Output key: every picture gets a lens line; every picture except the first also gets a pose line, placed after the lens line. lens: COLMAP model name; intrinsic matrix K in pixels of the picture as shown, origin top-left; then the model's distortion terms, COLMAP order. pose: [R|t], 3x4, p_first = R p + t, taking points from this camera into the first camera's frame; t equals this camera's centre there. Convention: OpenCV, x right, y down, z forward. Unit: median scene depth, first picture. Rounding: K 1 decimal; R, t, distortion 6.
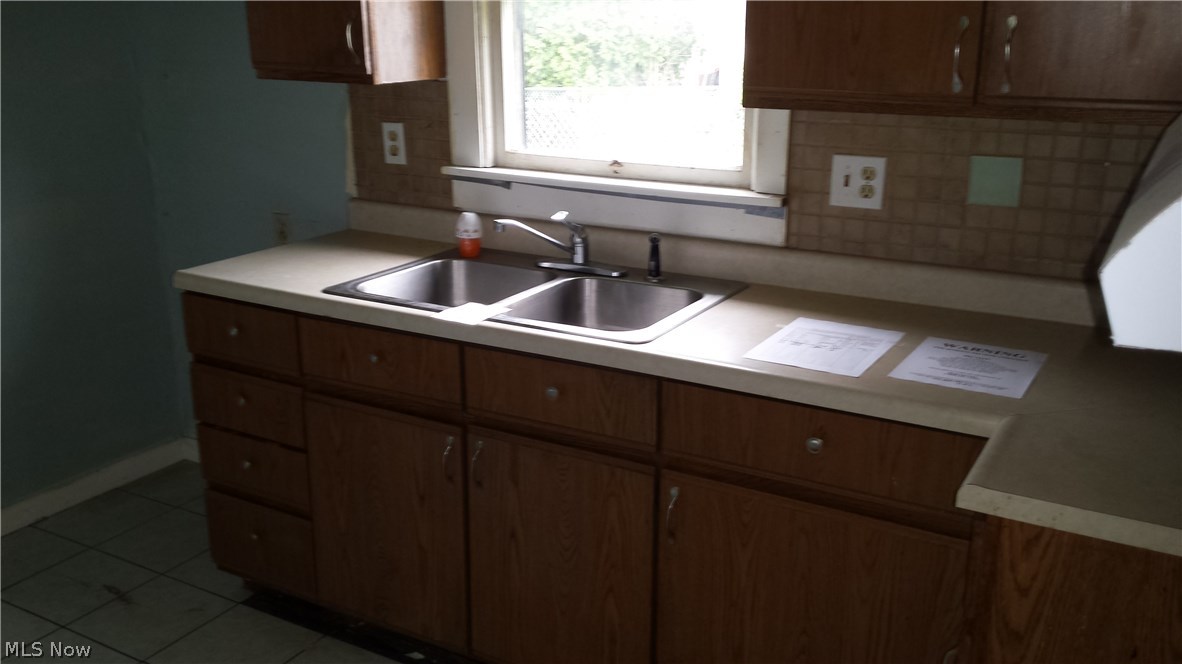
lens RADIAL K [[1045.2, 0, 590.7], [0, 1045.2, 336.3], [0, 0, 1]] dist [0.048050, -0.012913]
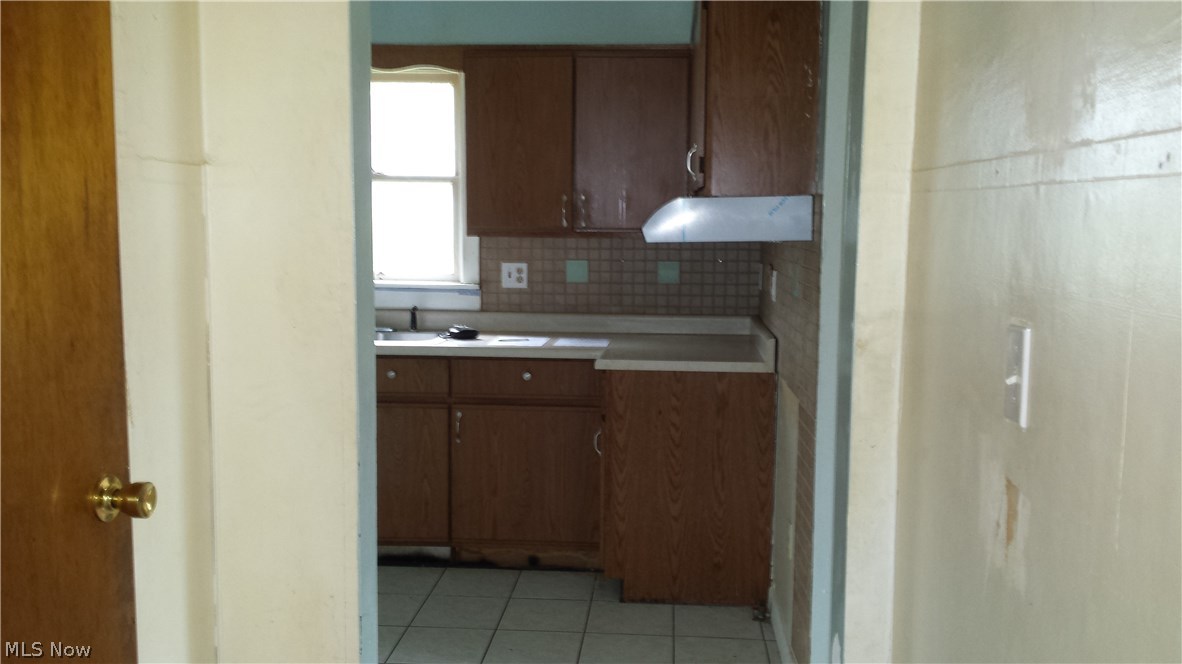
lens RADIAL K [[1045.2, 0, 592.1], [0, 1045.2, 330.8], [0, 0, 1]] dist [0.048050, -0.012913]
pose [[0.897856, -0.037419, 0.438696, -0.520146], [0.121728, 0.978641, -0.165660, 0.322522], [-0.423127, 0.202140, 0.883234, -0.860867]]
